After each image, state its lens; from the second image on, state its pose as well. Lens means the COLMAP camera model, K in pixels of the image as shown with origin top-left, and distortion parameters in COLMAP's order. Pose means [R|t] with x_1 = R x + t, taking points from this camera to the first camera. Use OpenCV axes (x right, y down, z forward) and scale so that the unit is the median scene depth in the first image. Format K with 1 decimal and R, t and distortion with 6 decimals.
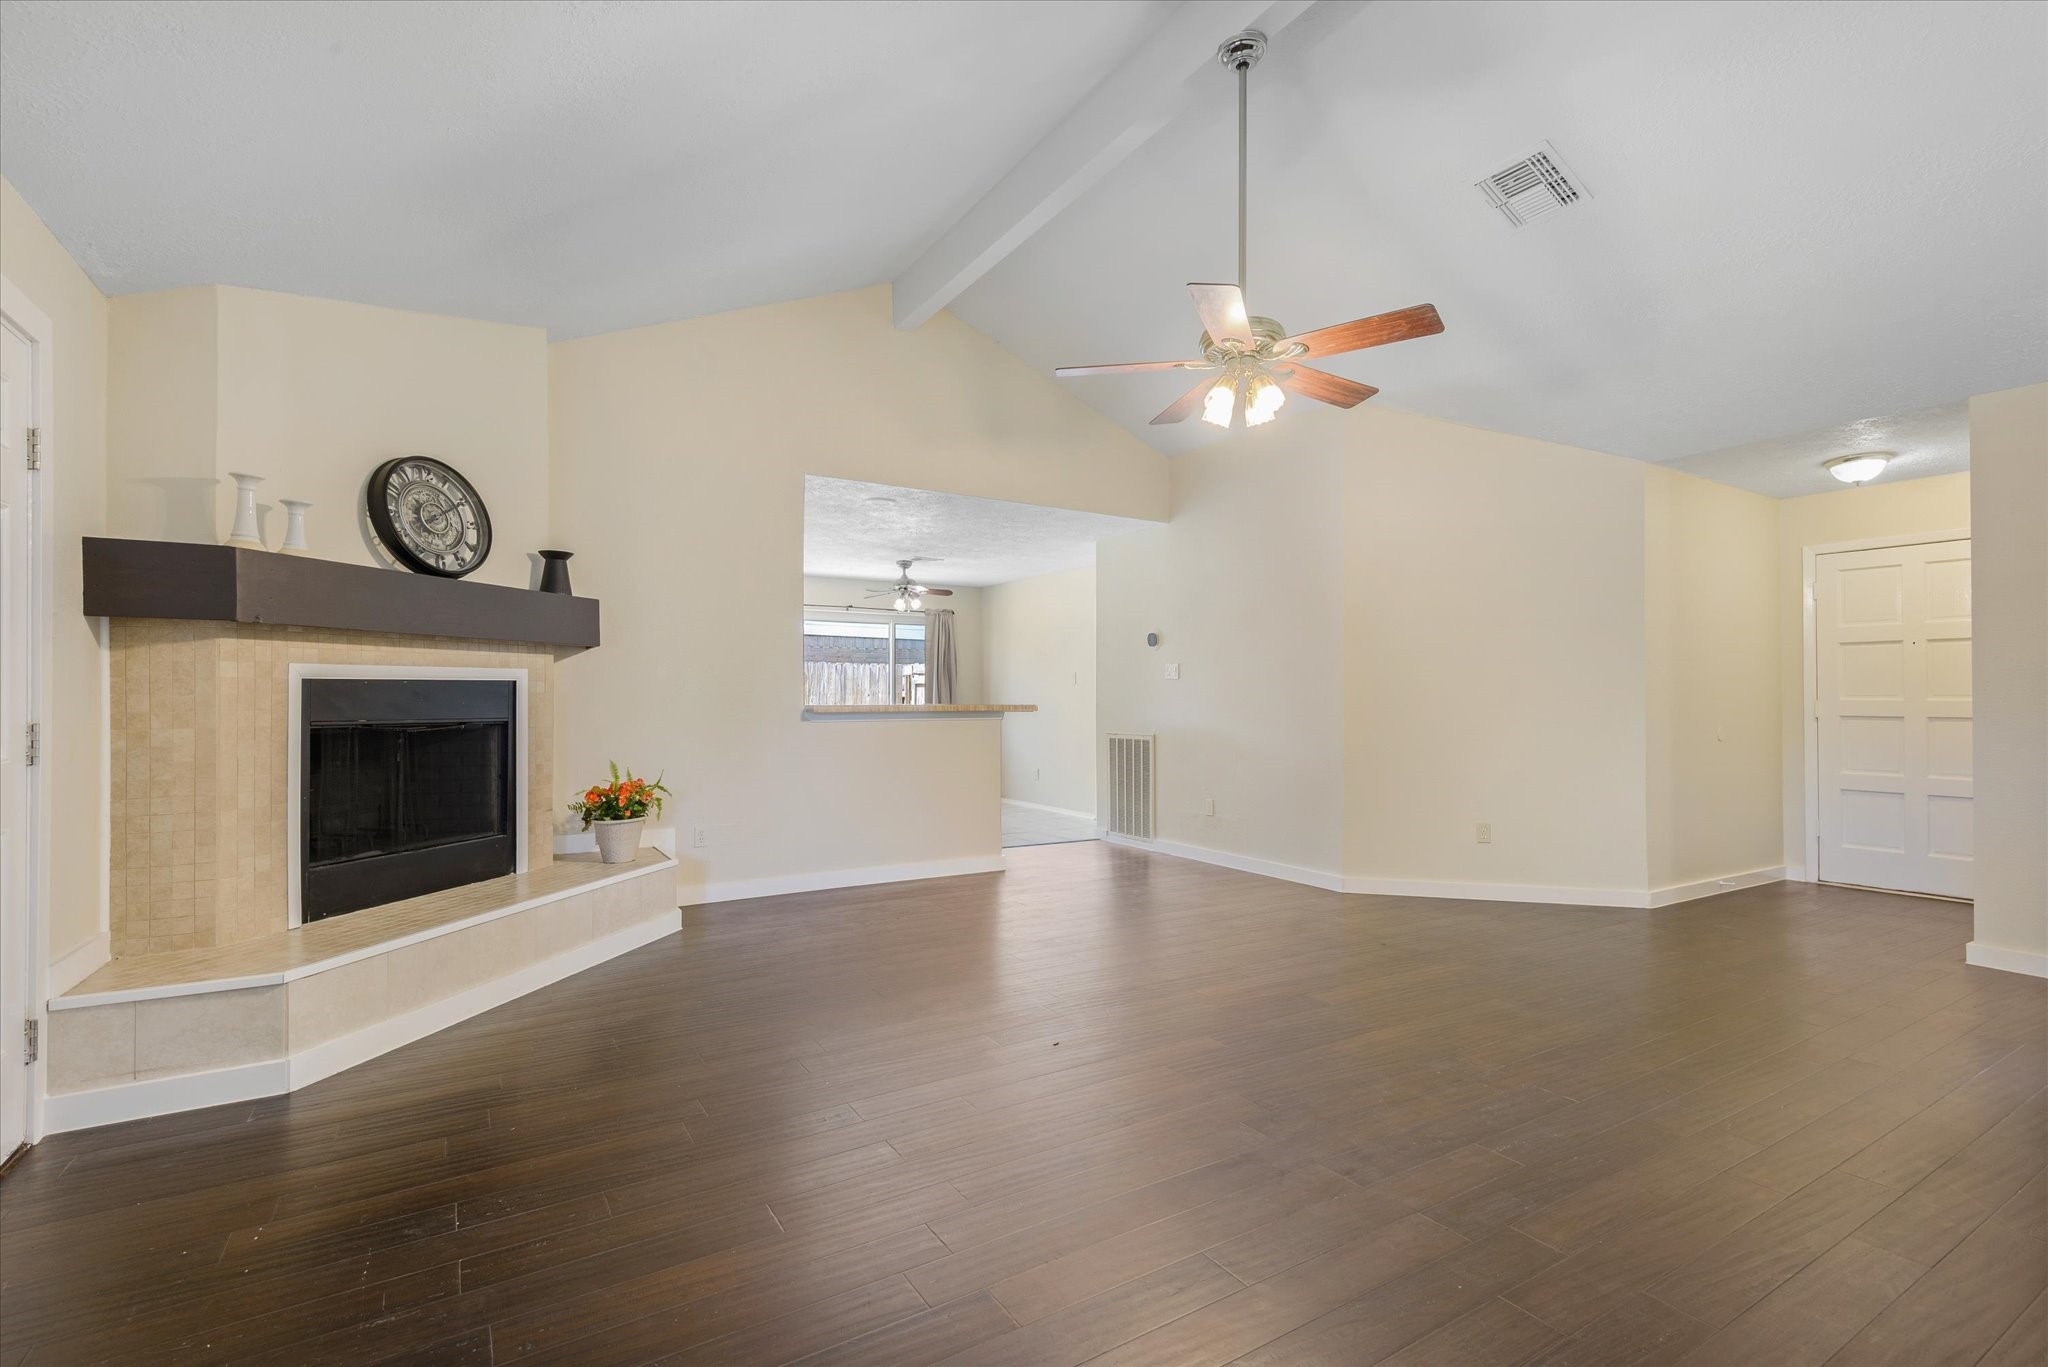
lens RADIAL K [[931.5, 0, 1024.0], [0, 931.5, 683.5], [0, 0, 1]] dist [0.065893, -0.042653]
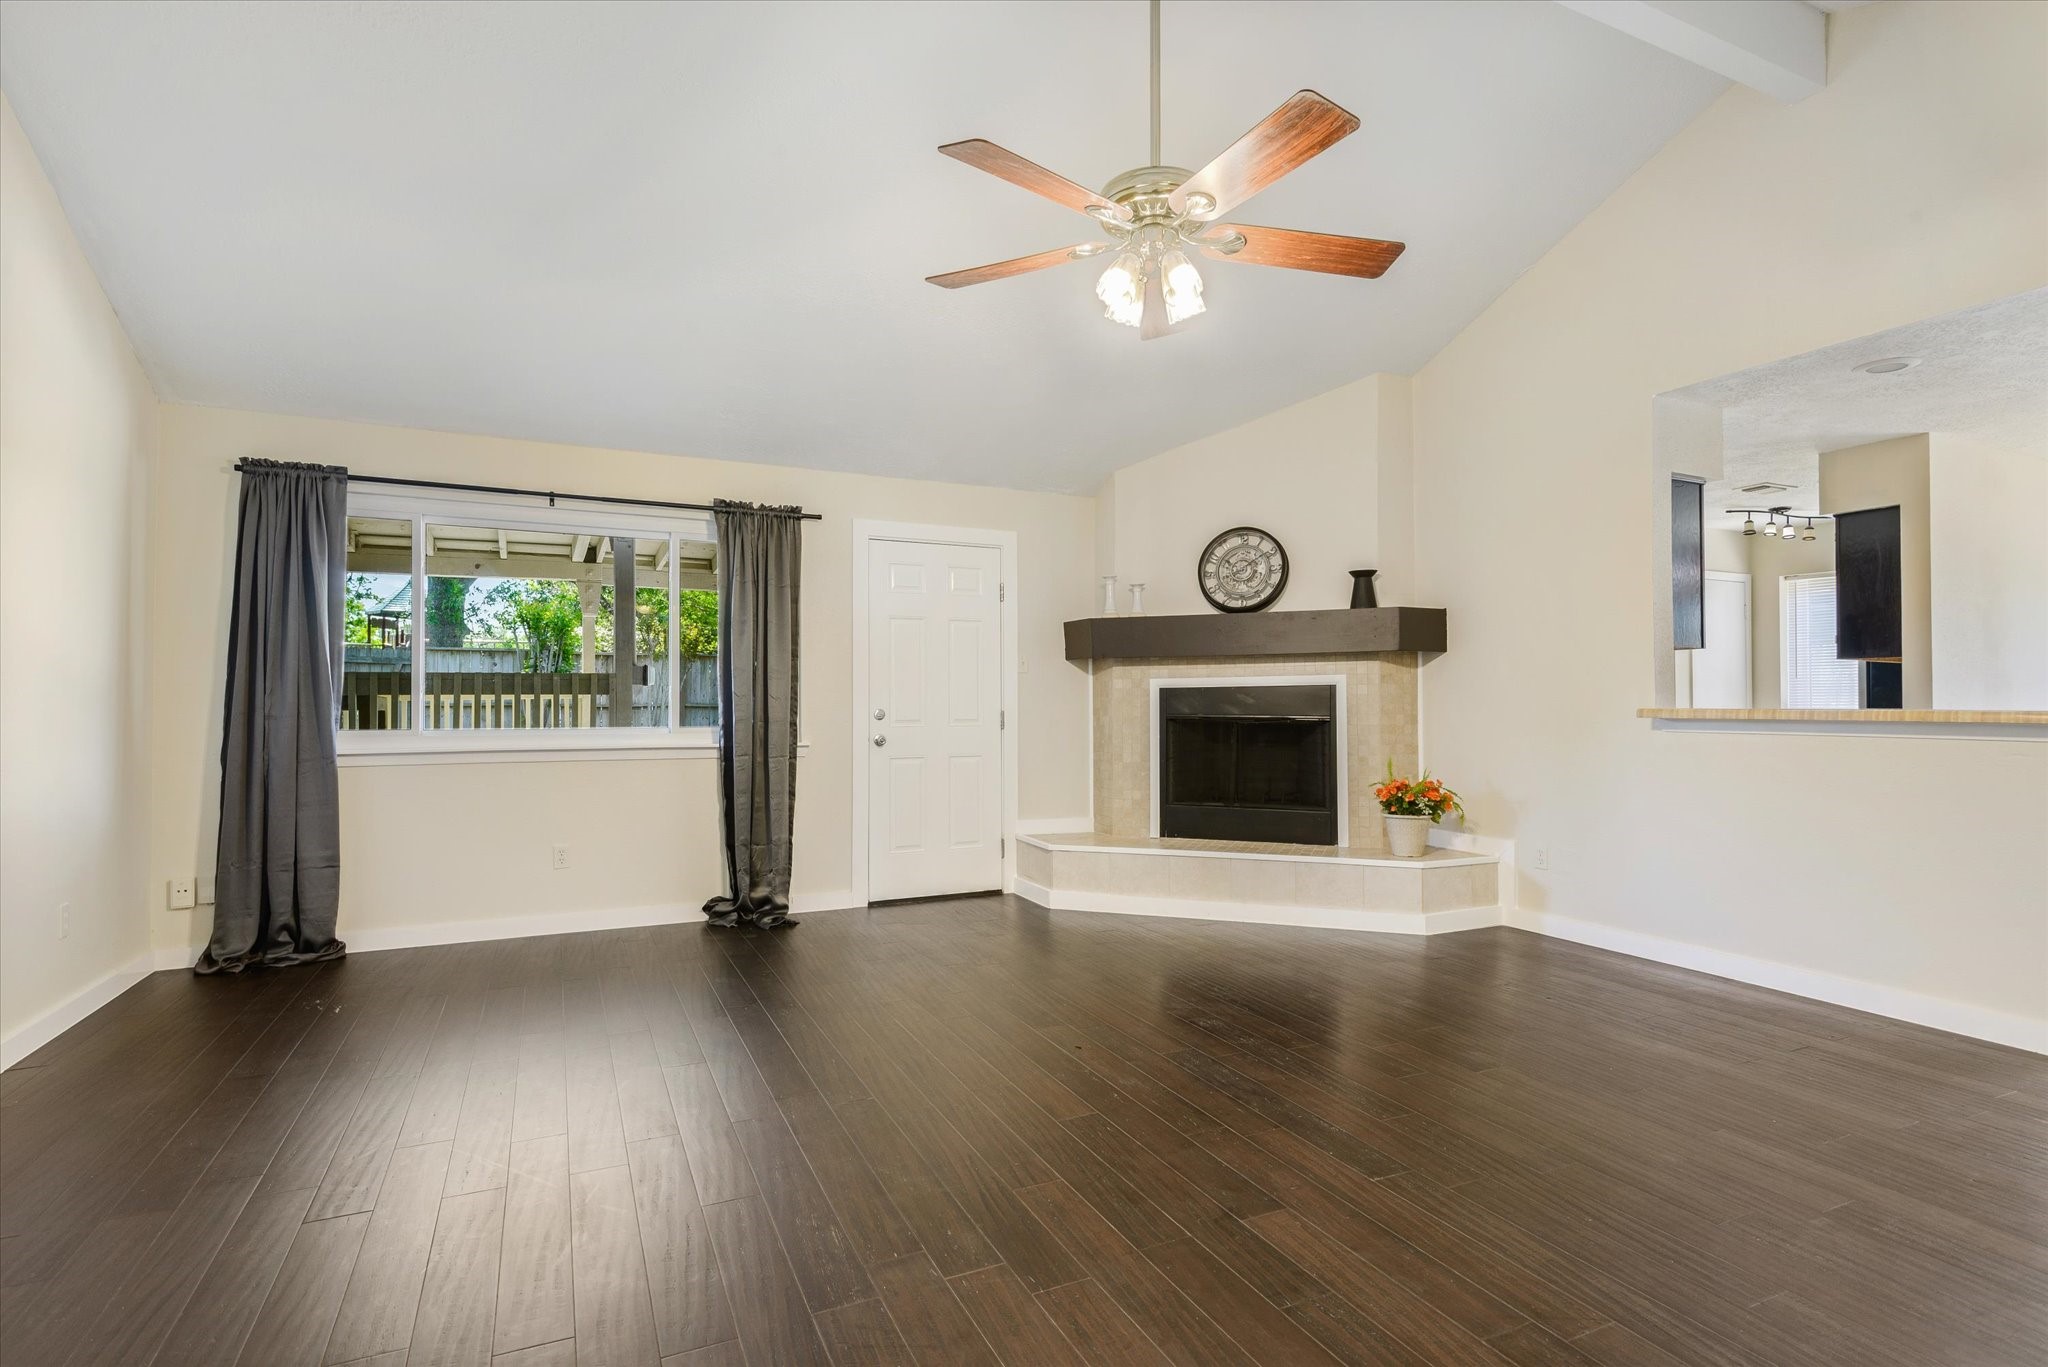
lens RADIAL K [[931.5, 0, 1024.0], [0, 931.5, 683.5], [0, 0, 1]] dist [0.065893, -0.042653]
pose [[-0.076703, -0.021639, -0.996819, 0.789547], [0.016346, 0.999603, -0.022957, 0.018334], [0.996920, -0.018055, -0.076318, 0.801953]]
